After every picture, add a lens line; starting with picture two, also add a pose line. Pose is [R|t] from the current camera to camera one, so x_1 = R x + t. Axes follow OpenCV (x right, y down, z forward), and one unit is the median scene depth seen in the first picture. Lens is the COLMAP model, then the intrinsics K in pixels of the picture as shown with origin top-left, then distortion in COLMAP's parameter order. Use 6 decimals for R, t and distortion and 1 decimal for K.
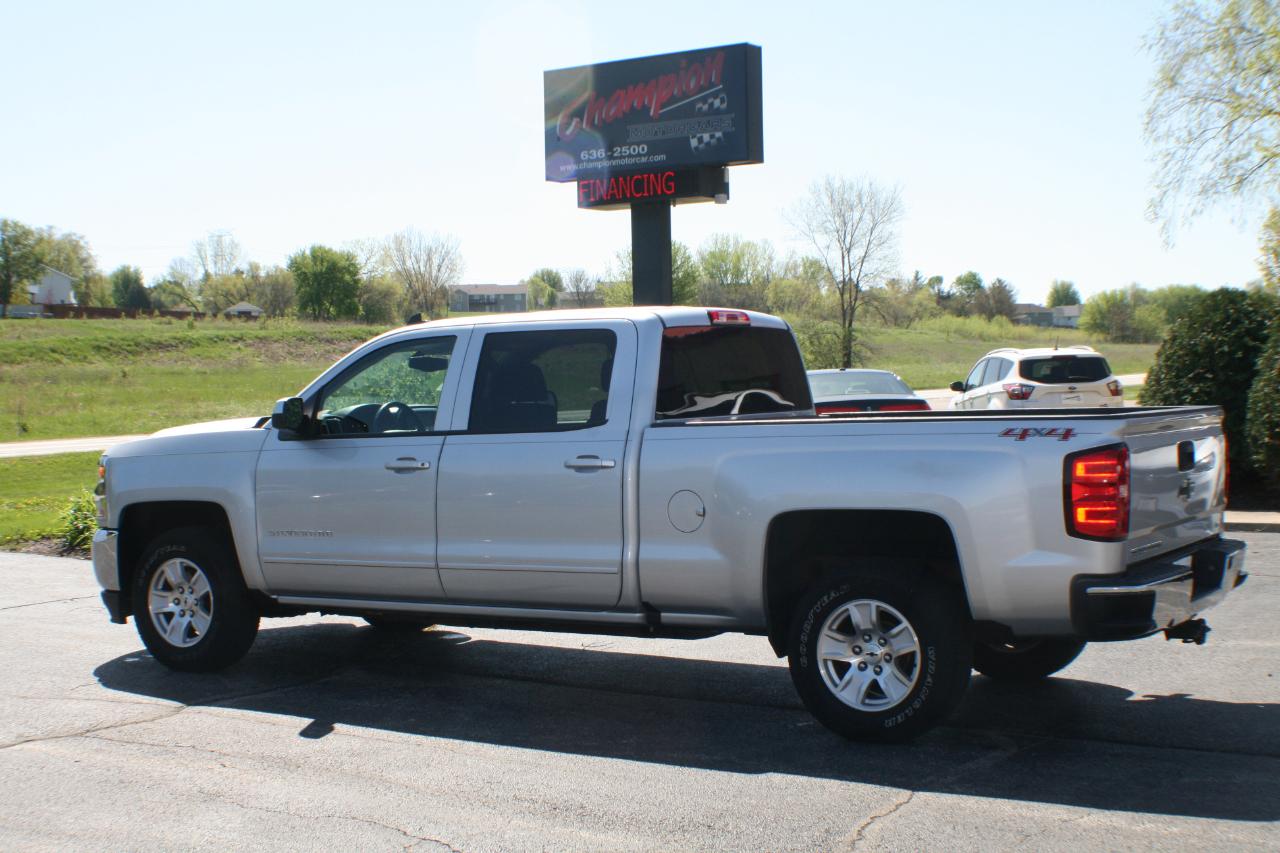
lens RADIAL K [[1853.4, 0, 642.2], [0, 1853.4, 497.0], [0, 0, 1]] dist [-0.155484, 0.039205]
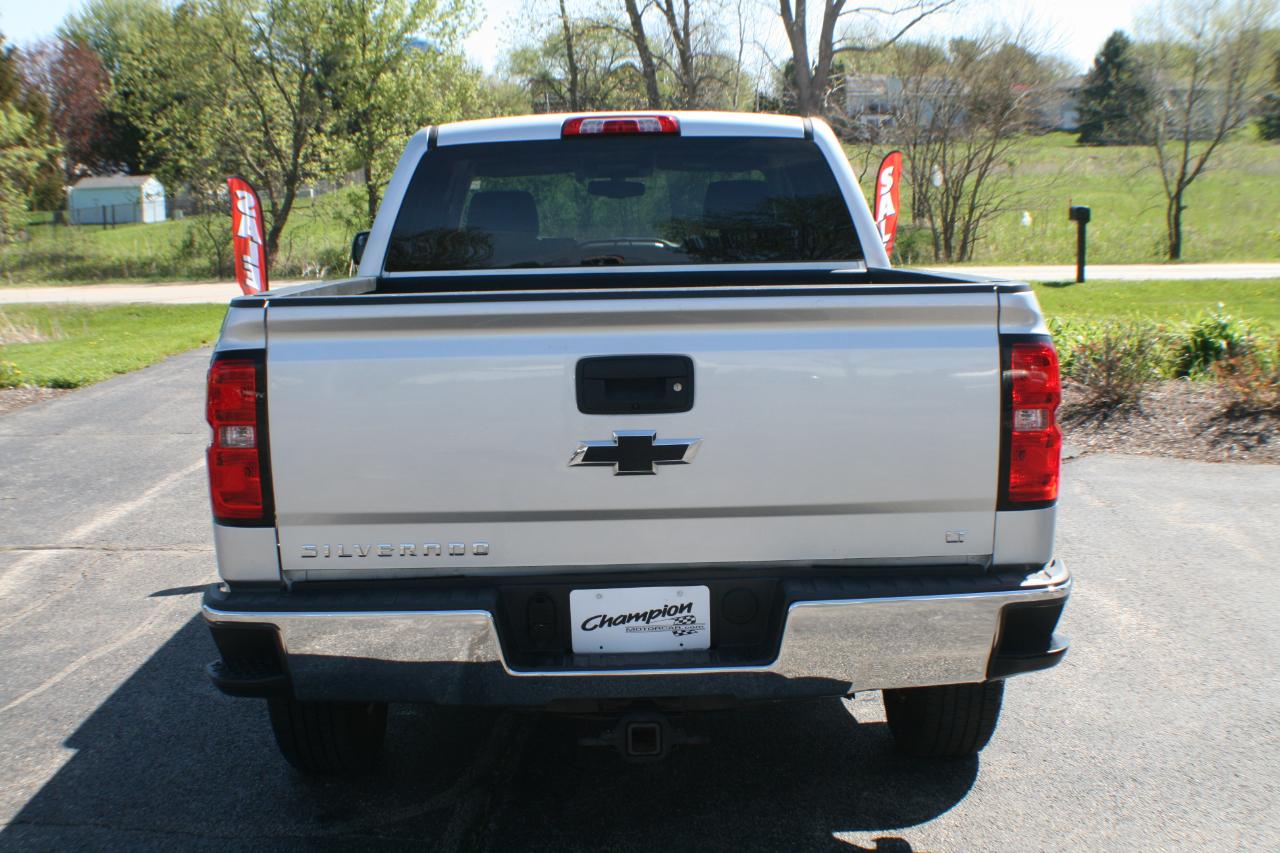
lens RADIAL K [[1712.4, 0, 642.3], [0, 1712.4, 498.9], [0, 0, 1]] dist [-0.145603, -0.005561]
pose [[0.533040, 0.148828, -0.832898, 0.168233], [-0.046445, 0.988070, 0.146832, -0.014715], [0.844815, -0.039583, 0.533593, 0.185718]]
